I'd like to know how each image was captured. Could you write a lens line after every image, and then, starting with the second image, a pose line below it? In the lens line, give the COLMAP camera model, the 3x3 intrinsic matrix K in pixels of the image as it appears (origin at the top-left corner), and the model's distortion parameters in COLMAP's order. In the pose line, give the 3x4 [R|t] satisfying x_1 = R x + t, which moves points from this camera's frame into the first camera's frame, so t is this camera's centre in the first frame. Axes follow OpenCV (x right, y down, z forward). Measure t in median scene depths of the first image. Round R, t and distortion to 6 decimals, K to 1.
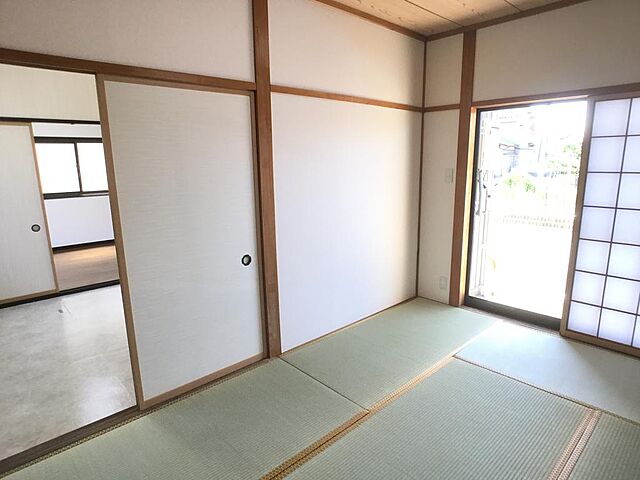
lens RADIAL K [[387.6, 0, 313.4], [0, 387.6, 241.7], [0, 0, 1]] dist [-0.034098, 0.006536]
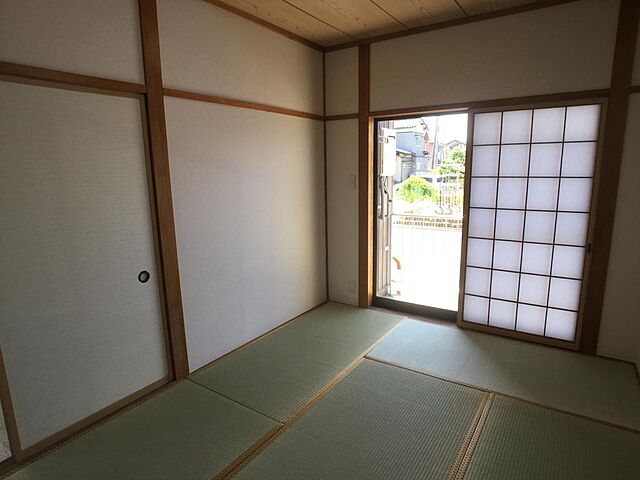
lens RADIAL K [[387.6, 0, 314.4], [0, 387.6, 240.5], [0, 0, 1]] dist [-0.034098, 0.006536]
pose [[0.973905, -0.044522, 0.222548, 0.018820], [0.049348, 0.998651, -0.016168, -0.003363], [-0.221528, 0.026728, 0.974788, 0.016086]]
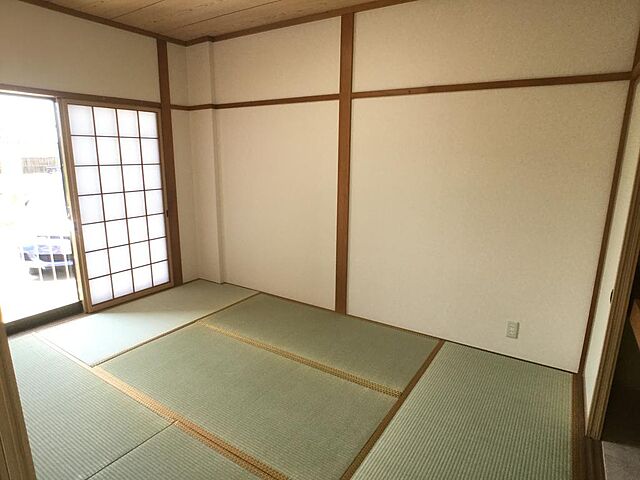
lens RADIAL K [[387.6, 0, 303.6], [0, 387.6, 244.9], [0, 0, 1]] dist [-0.034098, 0.006536]
pose [[-0.230032, -0.204097, 0.951541, -0.702279], [0.198533, 0.947357, 0.251195, -0.136420], [-0.952717, 0.246695, -0.177403, 0.746071]]
